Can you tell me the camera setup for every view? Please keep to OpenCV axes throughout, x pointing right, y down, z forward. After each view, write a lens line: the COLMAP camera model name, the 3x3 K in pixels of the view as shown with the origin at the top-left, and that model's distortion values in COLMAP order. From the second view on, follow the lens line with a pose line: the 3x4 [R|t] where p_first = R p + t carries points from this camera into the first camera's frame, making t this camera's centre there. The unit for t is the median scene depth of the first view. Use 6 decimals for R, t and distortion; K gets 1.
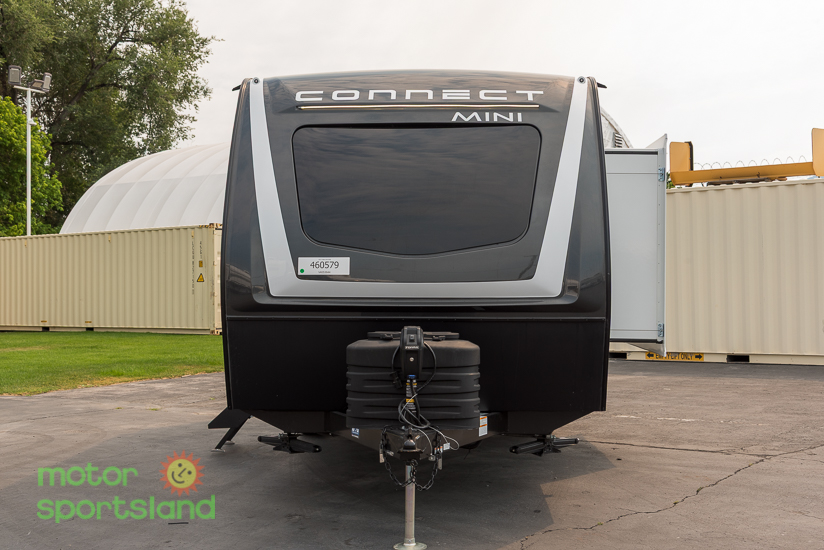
lens RADIAL K [[1083.8, 0, 412.0], [0, 1083.8, 275.0], [0, 0, 1]] dist [0.010165, -0.080427]
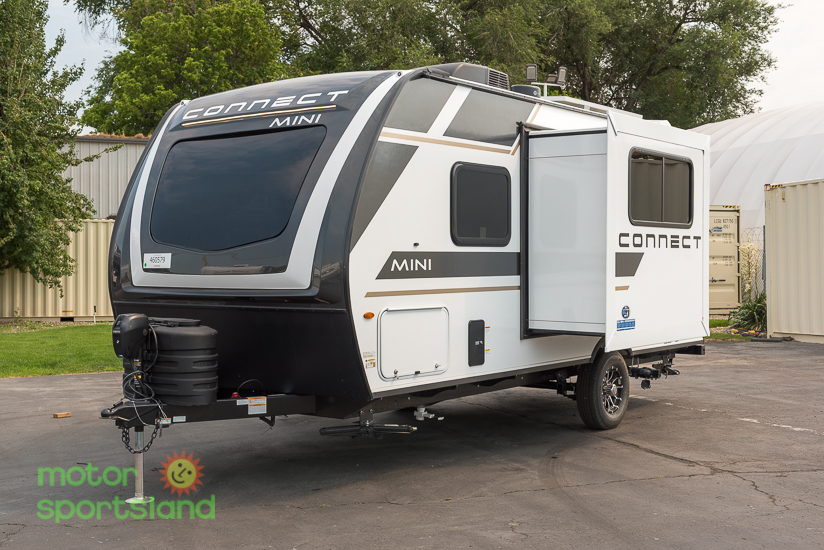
lens RADIAL K [[1083.8, 0, 412.0], [0, 1083.8, 275.0], [0, 0, 1]] dist [0.010165, -0.080427]
pose [[0.796384, 0.005885, -0.604762, 0.800155], [0.008020, 0.999762, 0.020289, -0.013411], [0.604738, -0.021008, 0.796147, 0.207110]]
